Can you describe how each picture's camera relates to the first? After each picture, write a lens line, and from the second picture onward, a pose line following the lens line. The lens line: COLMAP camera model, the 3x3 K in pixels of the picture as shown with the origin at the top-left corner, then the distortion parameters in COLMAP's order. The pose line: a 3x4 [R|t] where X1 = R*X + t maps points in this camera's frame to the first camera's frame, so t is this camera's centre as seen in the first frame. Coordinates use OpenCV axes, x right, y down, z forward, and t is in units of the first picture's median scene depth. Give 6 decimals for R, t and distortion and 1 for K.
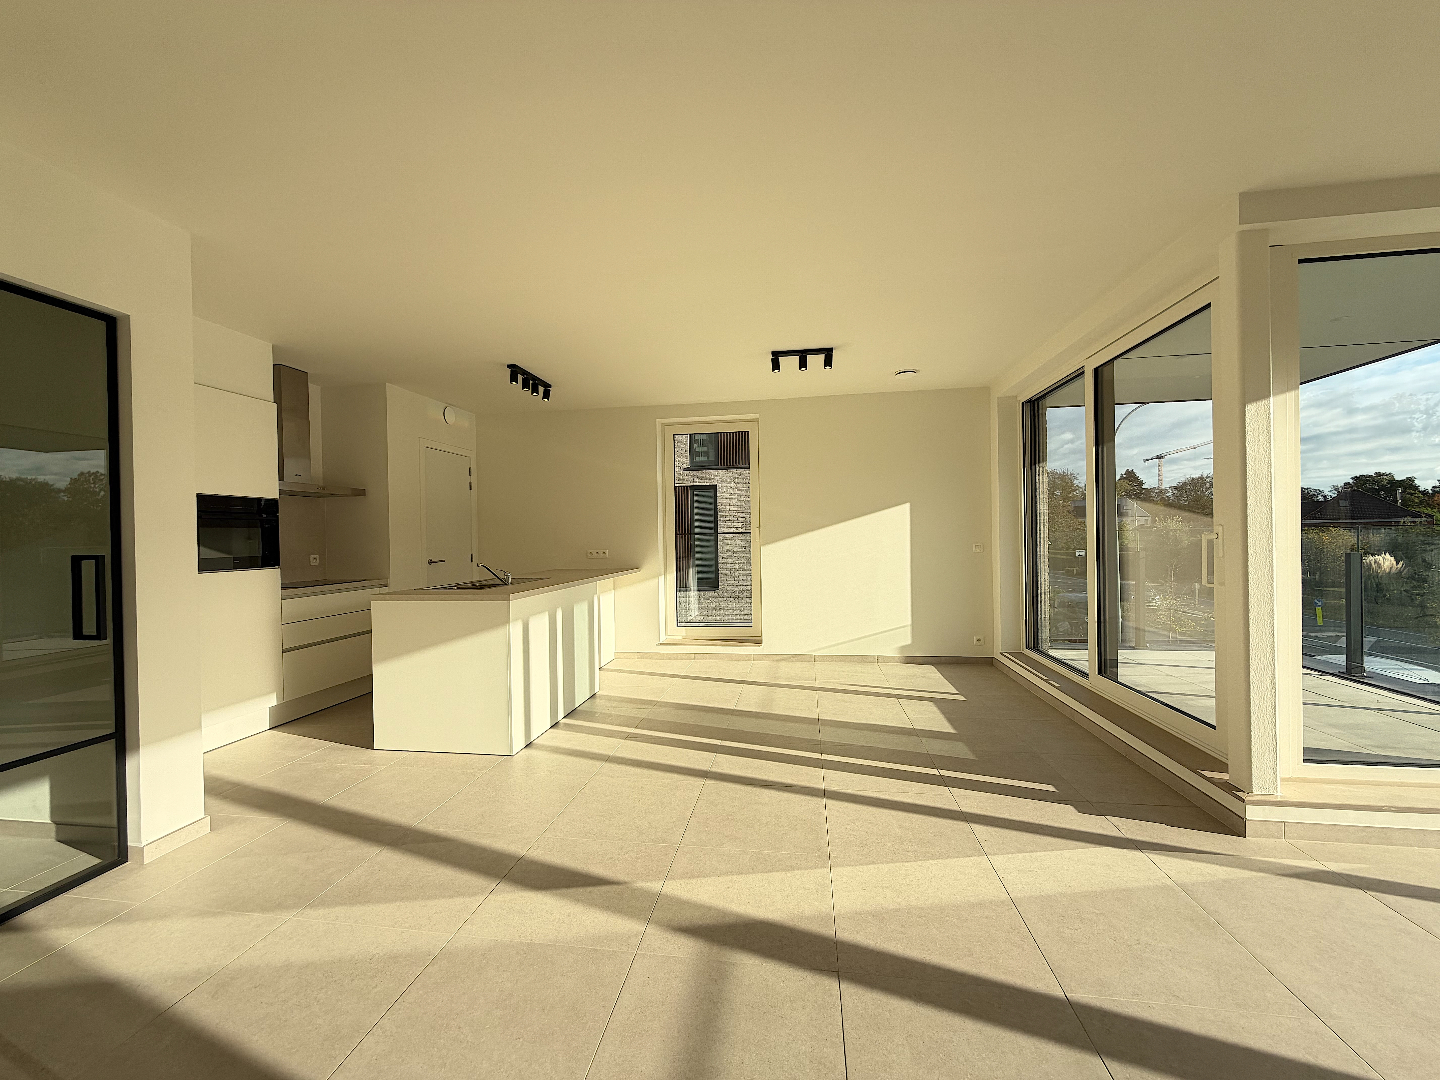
lens RADIAL K [[571.6, 0, 715.0], [0, 571.6, 537.1], [0, 0, 1]] dist [-0.000547, -0.001102]
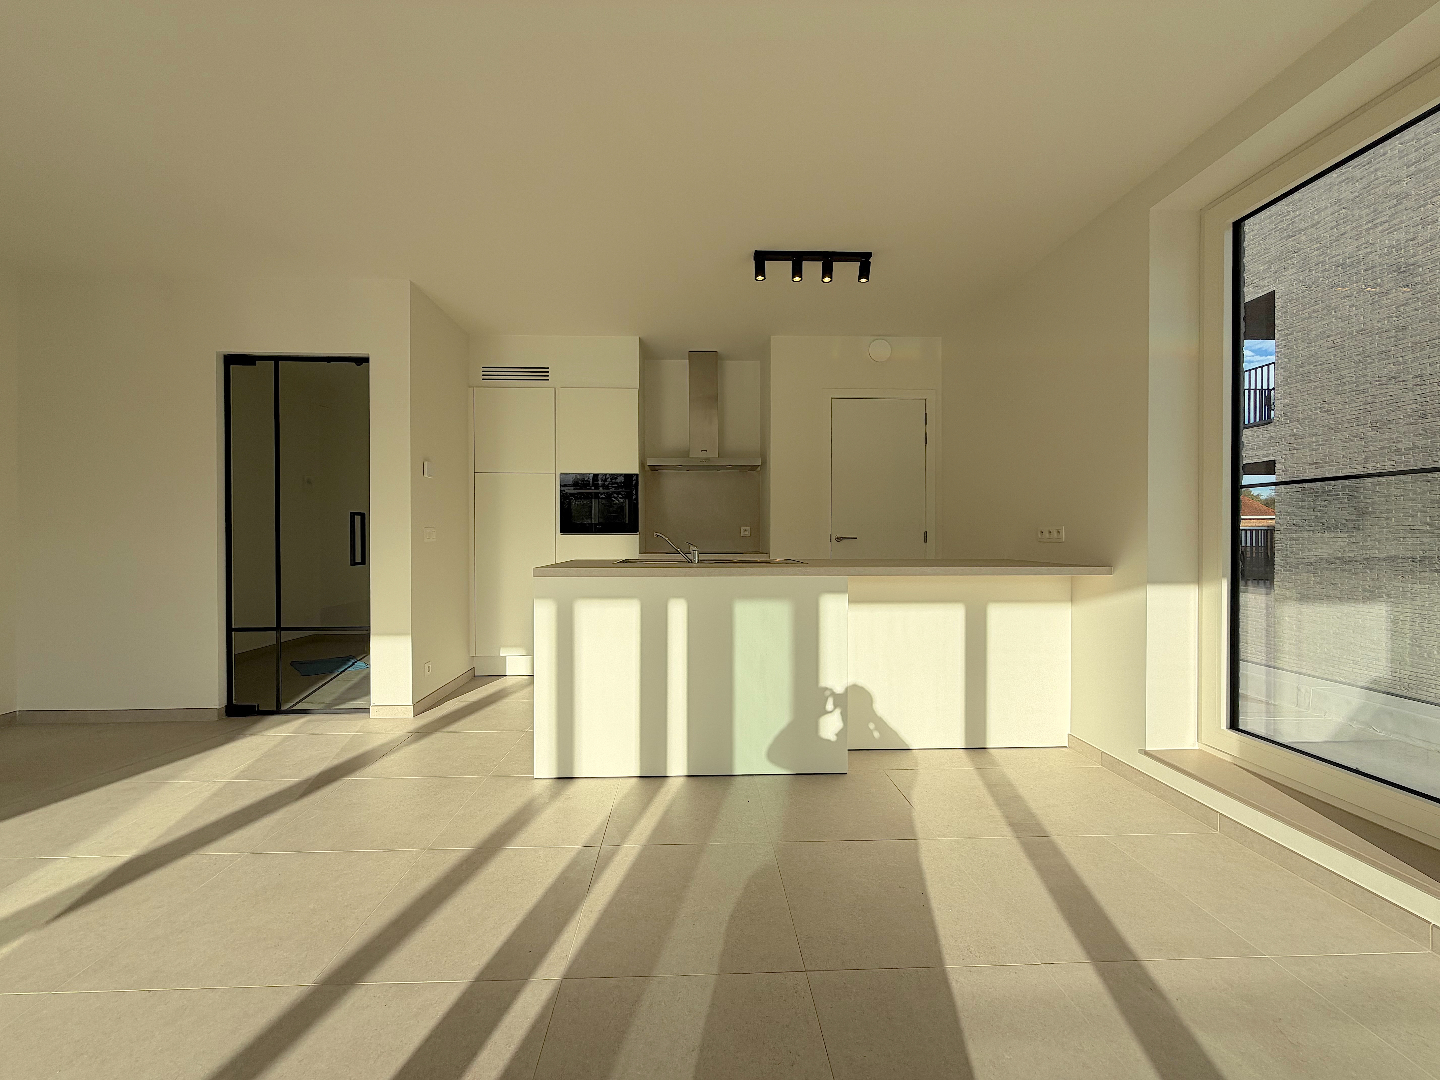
lens RADIAL K [[571.6, 0, 714.7], [0, 571.6, 542.8], [0, 0, 1]] dist [-0.000547, -0.001102]
pose [[0.190505, 0.032450, -0.981150, 0.341505], [-0.002633, 0.999467, 0.032545, 0.030229], [0.981683, -0.003617, 0.190489, 0.849643]]
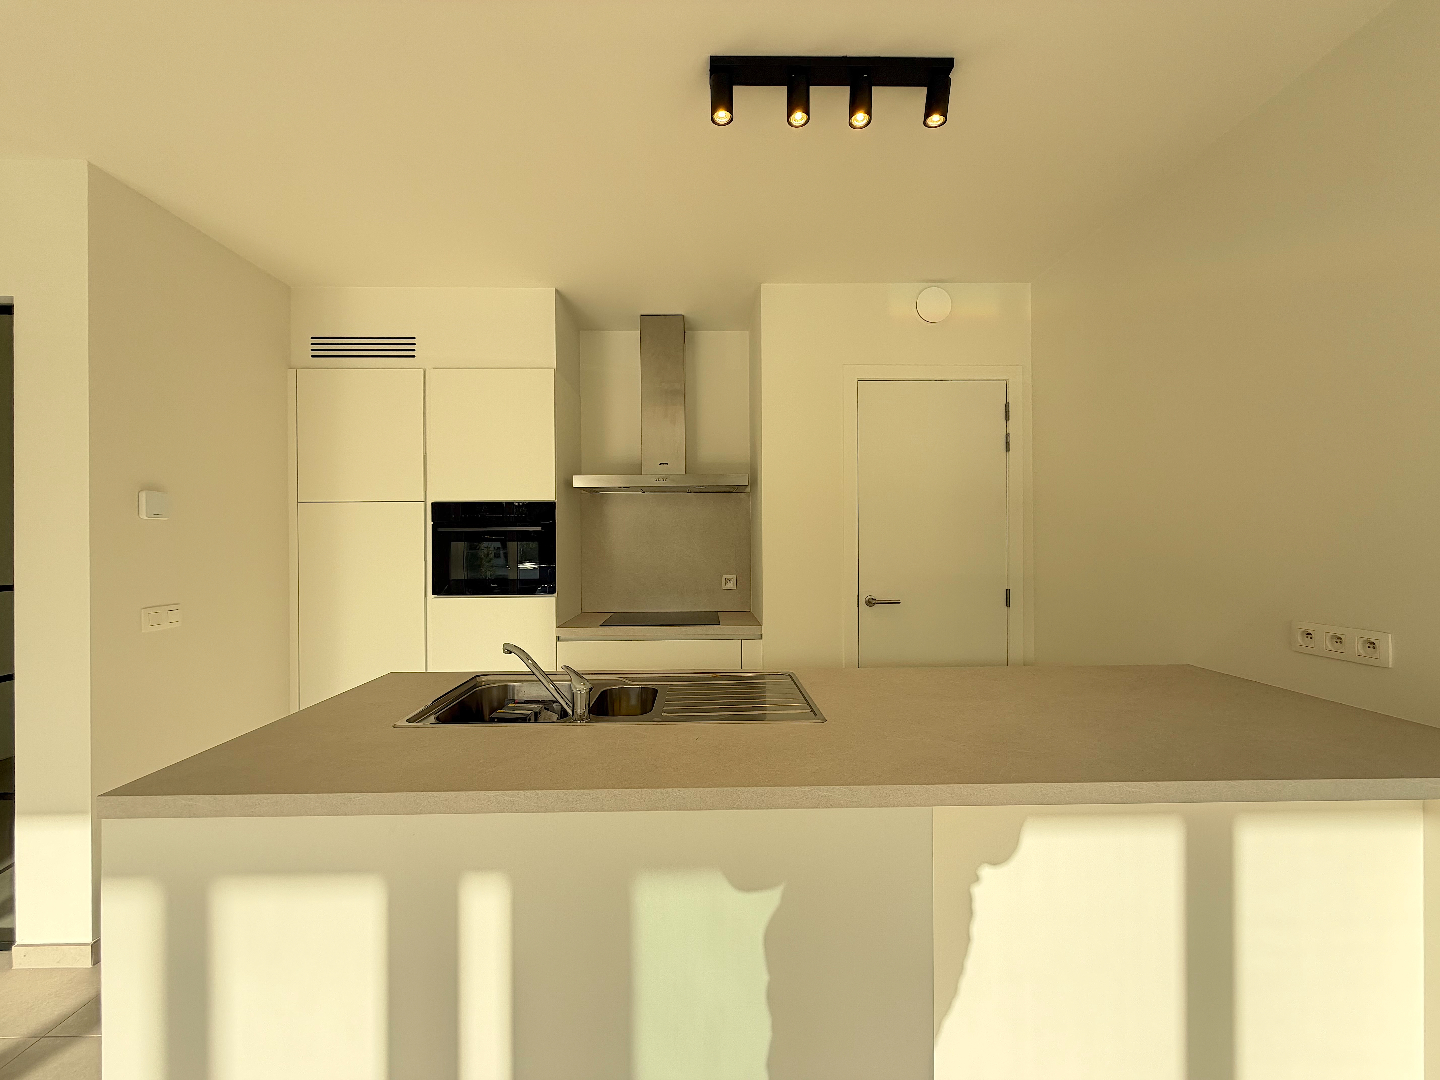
lens RADIAL K [[571.6, 0, 715.9], [0, 571.6, 540.9], [0, 0, 1]] dist [-0.000547, -0.001102]
pose [[0.175890, 0.019065, -0.984225, -0.017444], [0.002768, 0.999799, 0.019861, -0.027702], [0.984406, -0.006218, 0.175802, 0.977680]]
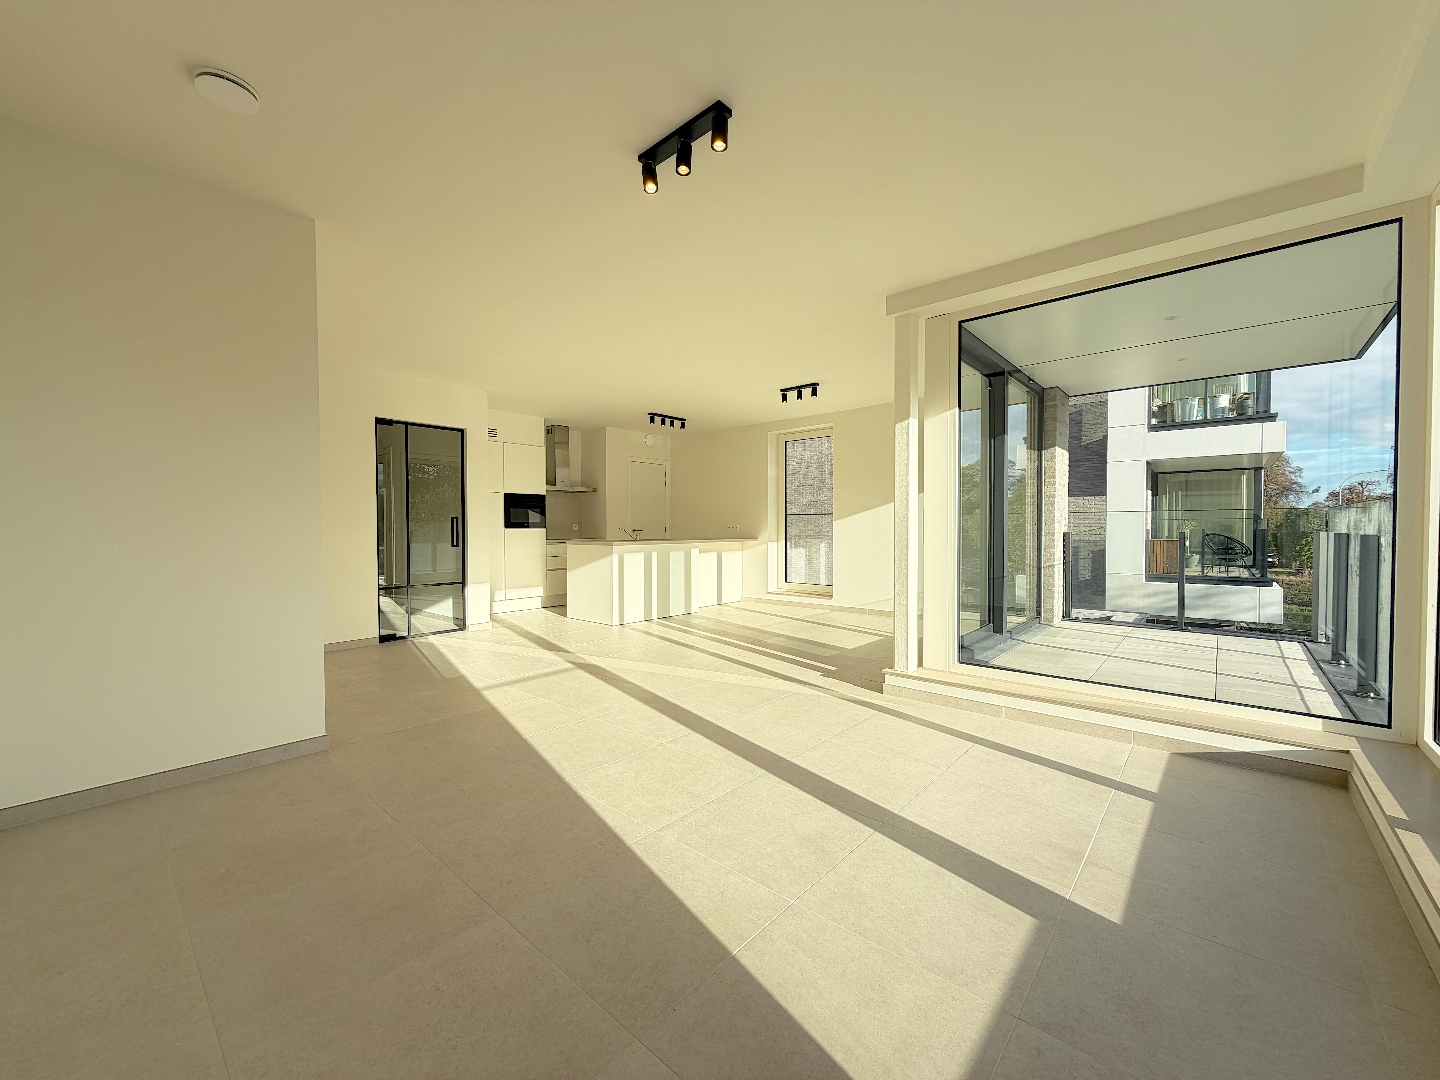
lens RADIAL K [[571.6, 0, 716.6], [0, 571.6, 534.6], [0, 0, 1]] dist [-0.000547, -0.001102]
pose [[0.839653, 0.022097, -0.542674, 0.768176], [-0.011809, 0.999679, 0.022434, 0.020289], [0.542995, -0.012428, 0.839644, -0.336465]]
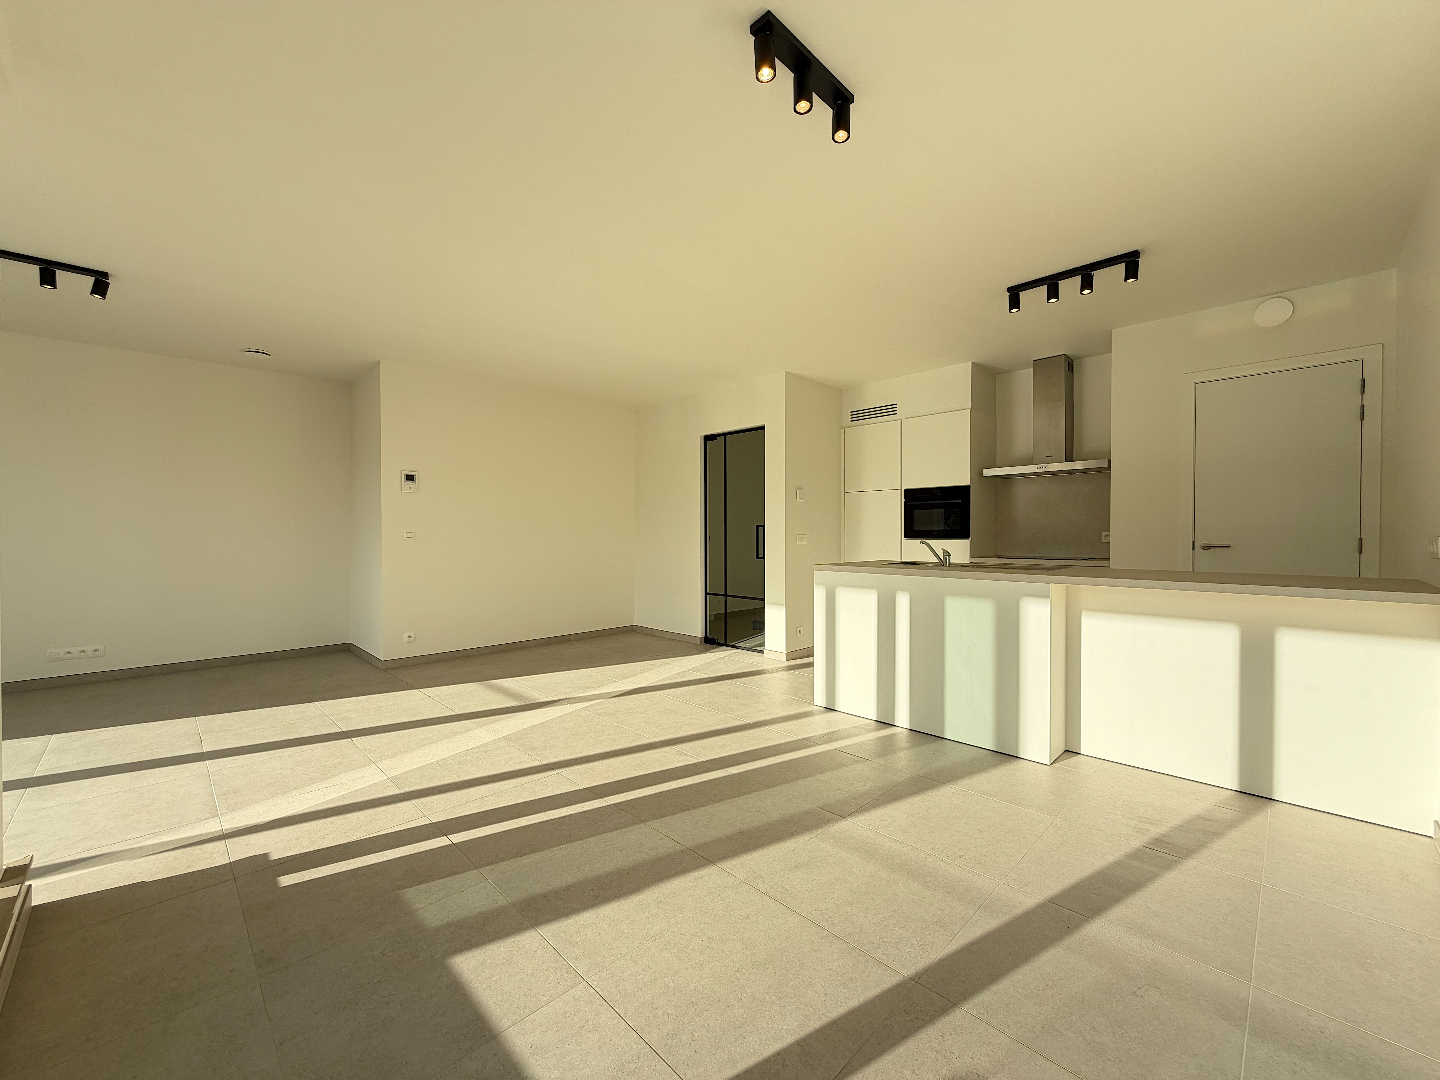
lens RADIAL K [[571.6, 0, 711.4], [0, 571.6, 541.0], [0, 0, 1]] dist [-0.000547, -0.001102]
pose [[-0.602492, 0.028120, -0.797629, 0.531845], [0.011374, 0.999580, 0.026649, 0.014742], [0.798044, 0.006983, -0.602559, 1.189411]]
